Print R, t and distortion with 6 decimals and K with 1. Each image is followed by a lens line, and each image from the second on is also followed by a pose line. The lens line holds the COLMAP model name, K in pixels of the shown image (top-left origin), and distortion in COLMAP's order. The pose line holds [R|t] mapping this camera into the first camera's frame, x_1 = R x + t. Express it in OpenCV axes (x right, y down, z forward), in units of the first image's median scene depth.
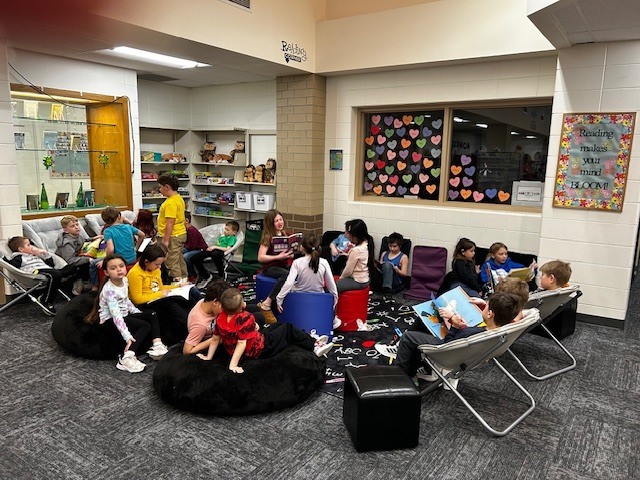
lens RADIAL K [[467.5, 0, 320.0], [0, 467.5, 240.0], [0, 0, 1]] dist [0.031192, -0.051150]
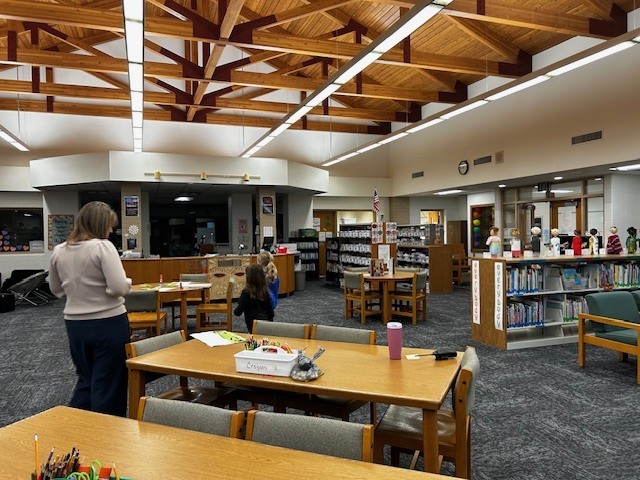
lens RADIAL K [[467.5, 0, 320.0], [0, 467.5, 240.0], [0, 0, 1]] dist [0.031192, -0.051150]
pose [[0.562231, -0.036983, 0.826153, -0.665257], [0.163607, 0.984229, -0.067282, 0.247916], [-0.810635, 0.172993, 0.559414, -1.390546]]
